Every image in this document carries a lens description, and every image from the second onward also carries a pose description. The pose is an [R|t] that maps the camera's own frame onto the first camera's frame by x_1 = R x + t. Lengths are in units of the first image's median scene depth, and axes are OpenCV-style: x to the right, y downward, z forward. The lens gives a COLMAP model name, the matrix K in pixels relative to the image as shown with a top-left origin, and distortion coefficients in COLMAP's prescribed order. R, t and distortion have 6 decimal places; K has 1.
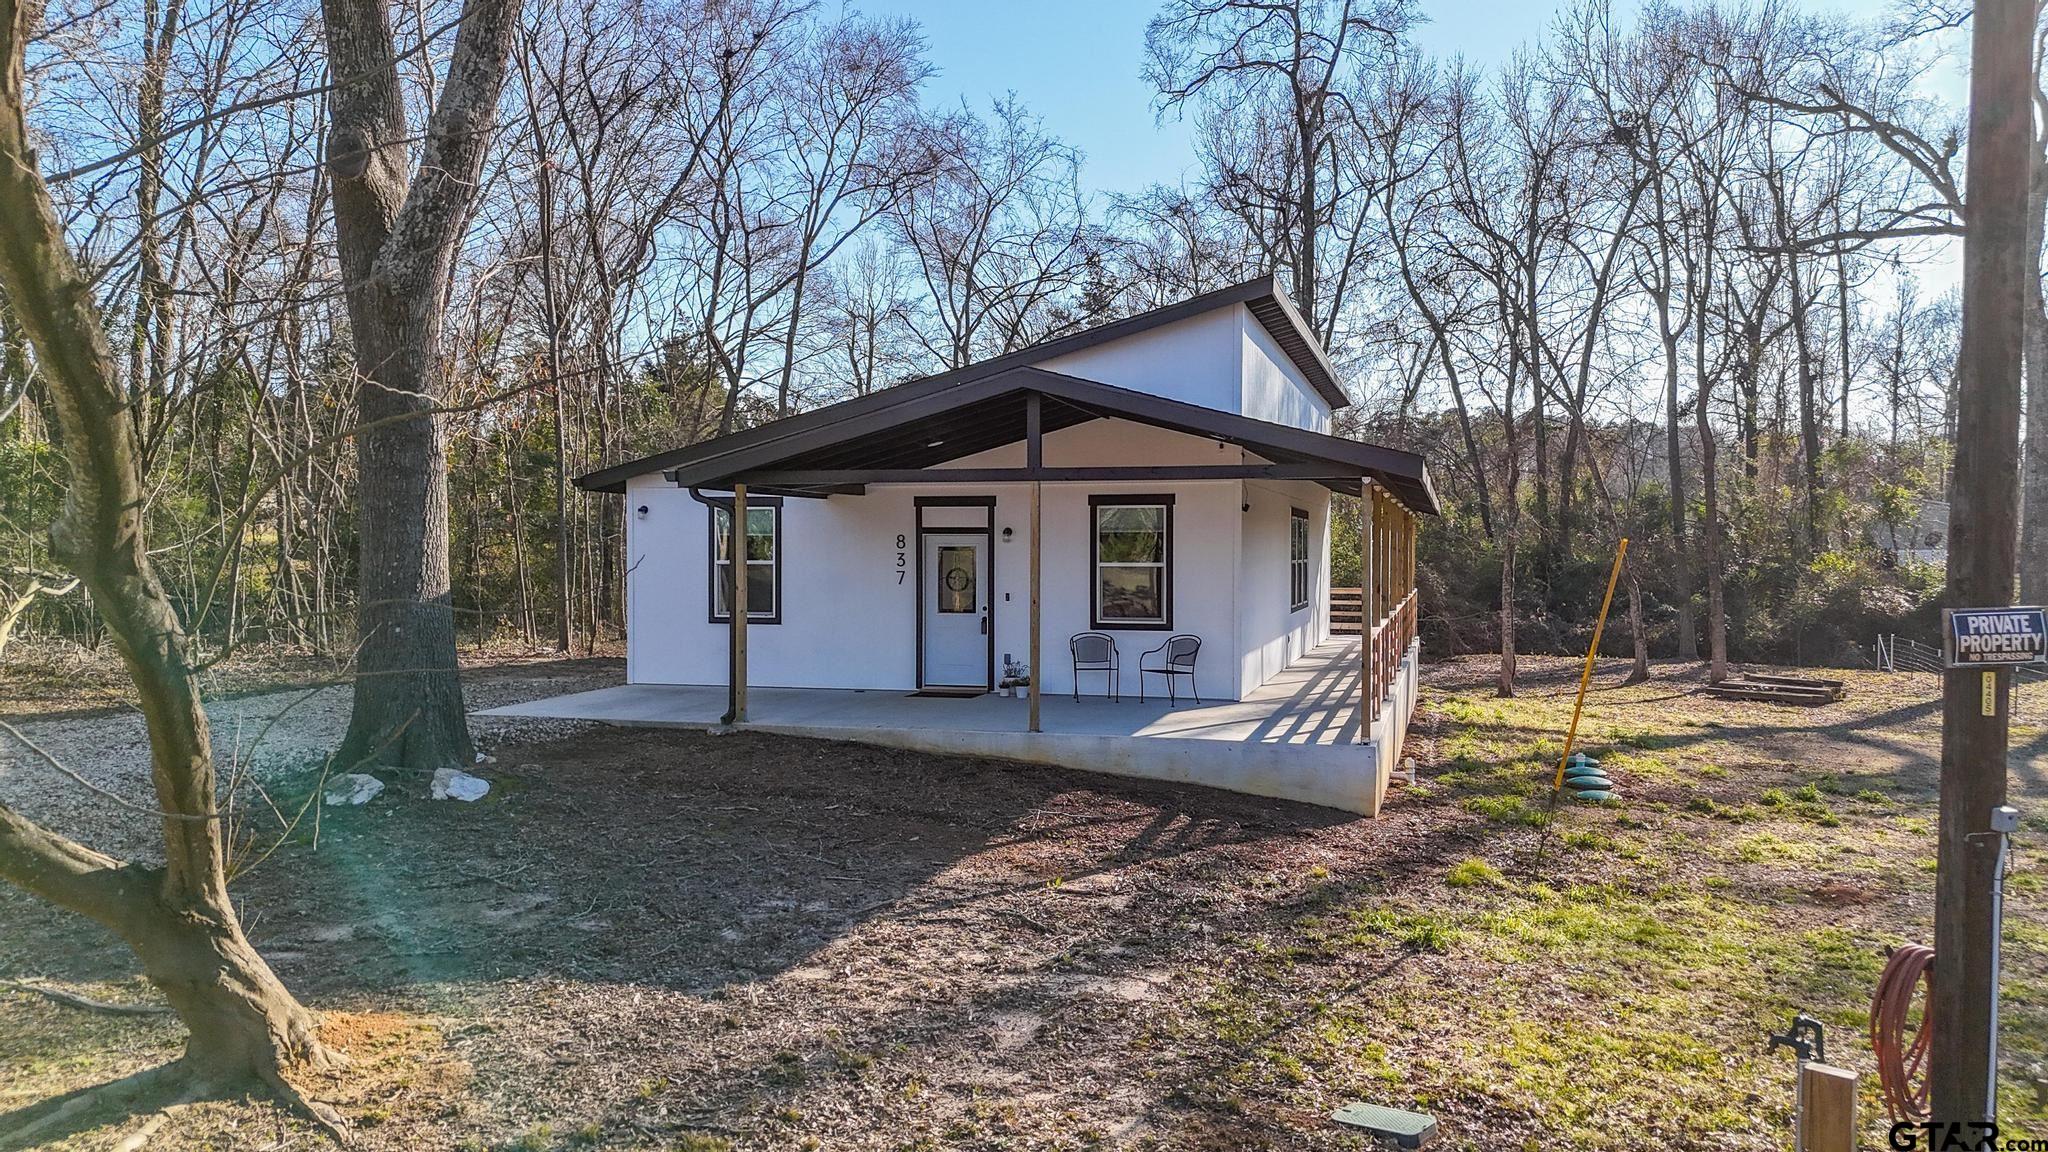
lens RADIAL K [[1535.2, 0, 1040.3], [0, 1535.2, 574.5], [0, 0, 1]] dist [0.047224, -0.014153]
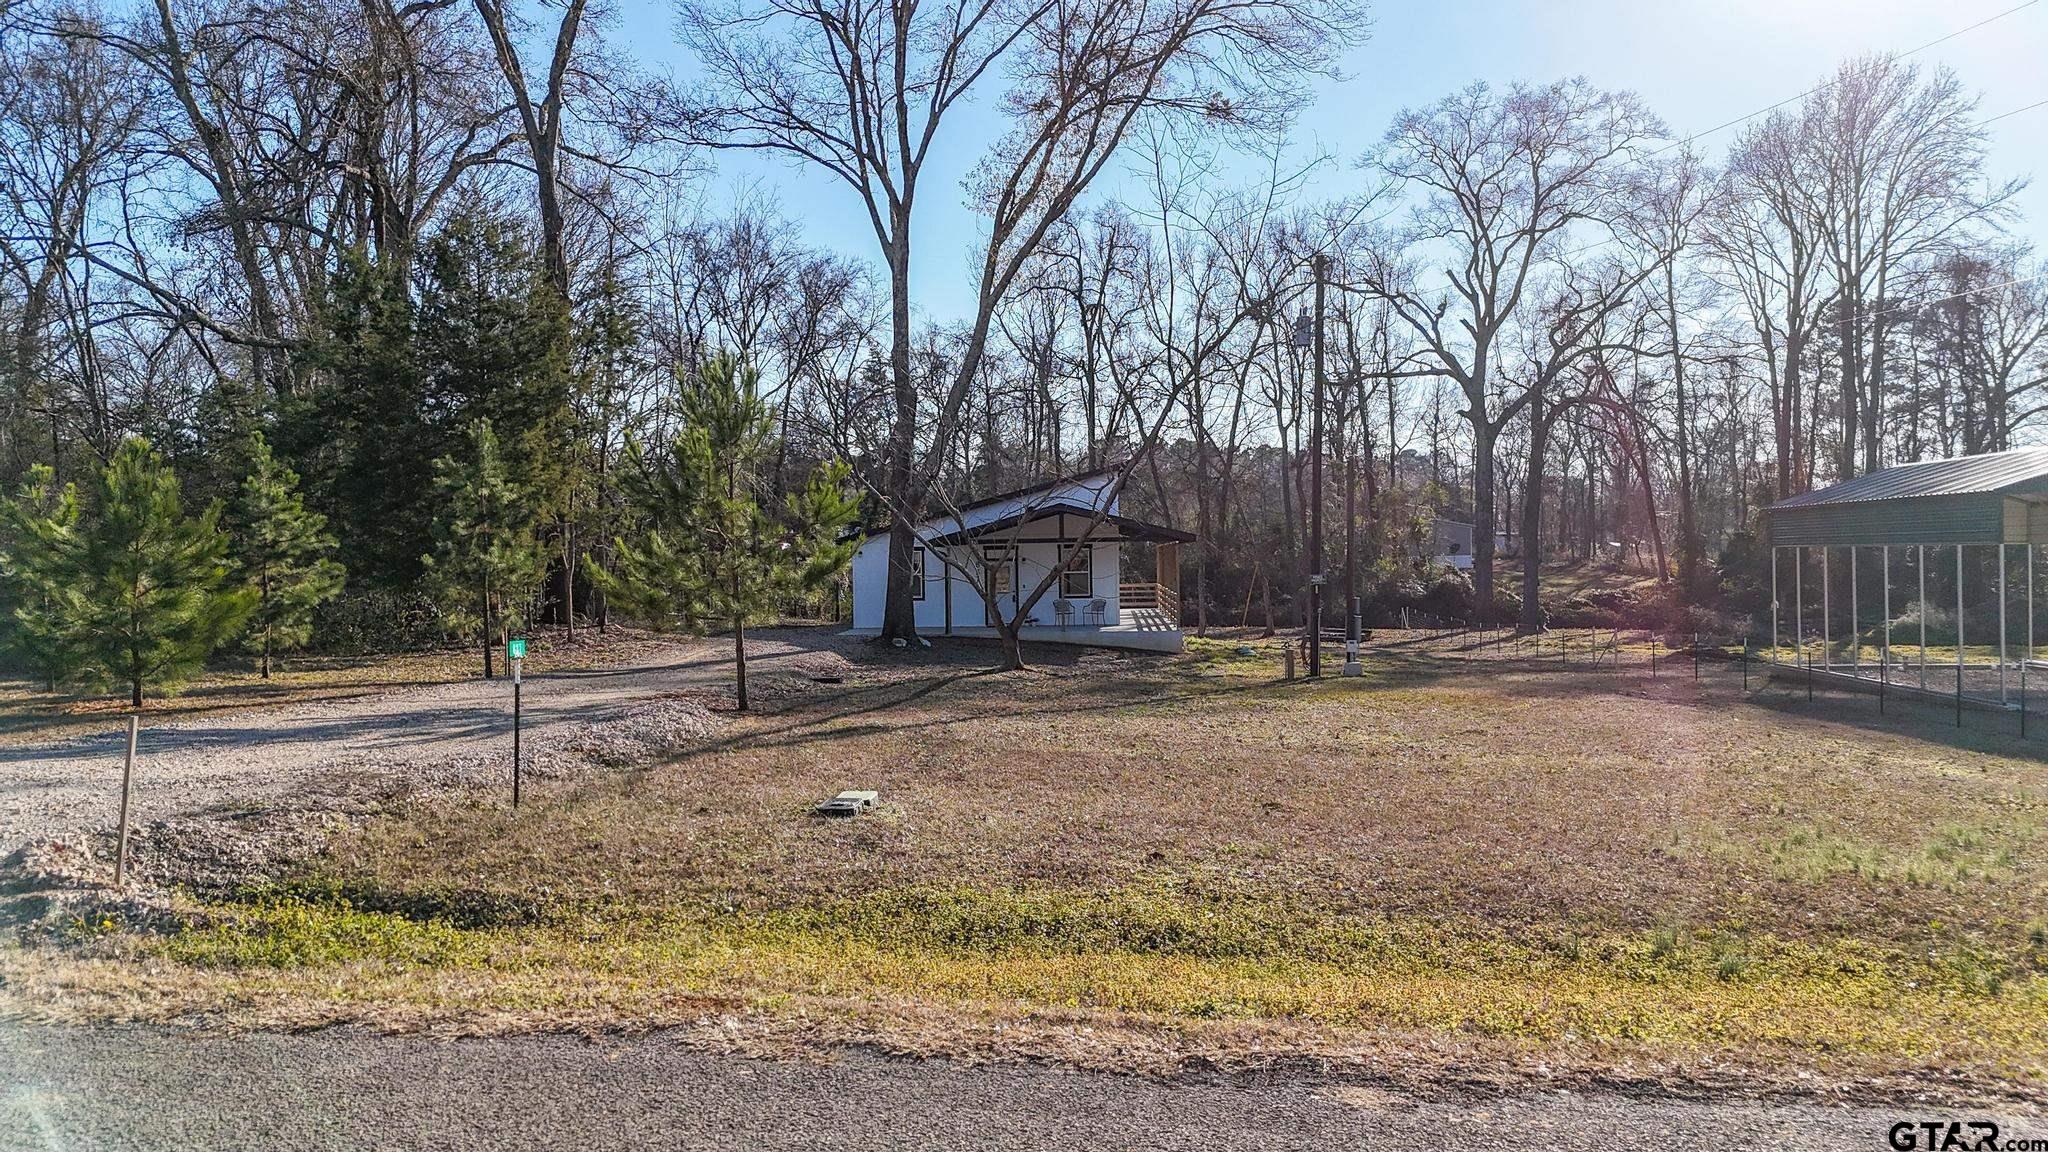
lens RADIAL K [[1535.2, 0, 1016.4], [0, 1535.2, 571.6], [0, 0, 1]] dist [0.047224, -0.014153]
pose [[0.979006, -0.015868, 0.203213, -0.178003], [0.017649, 0.999820, -0.006954, 0.002902], [-0.203066, 0.010395, 0.979110, -0.469144]]
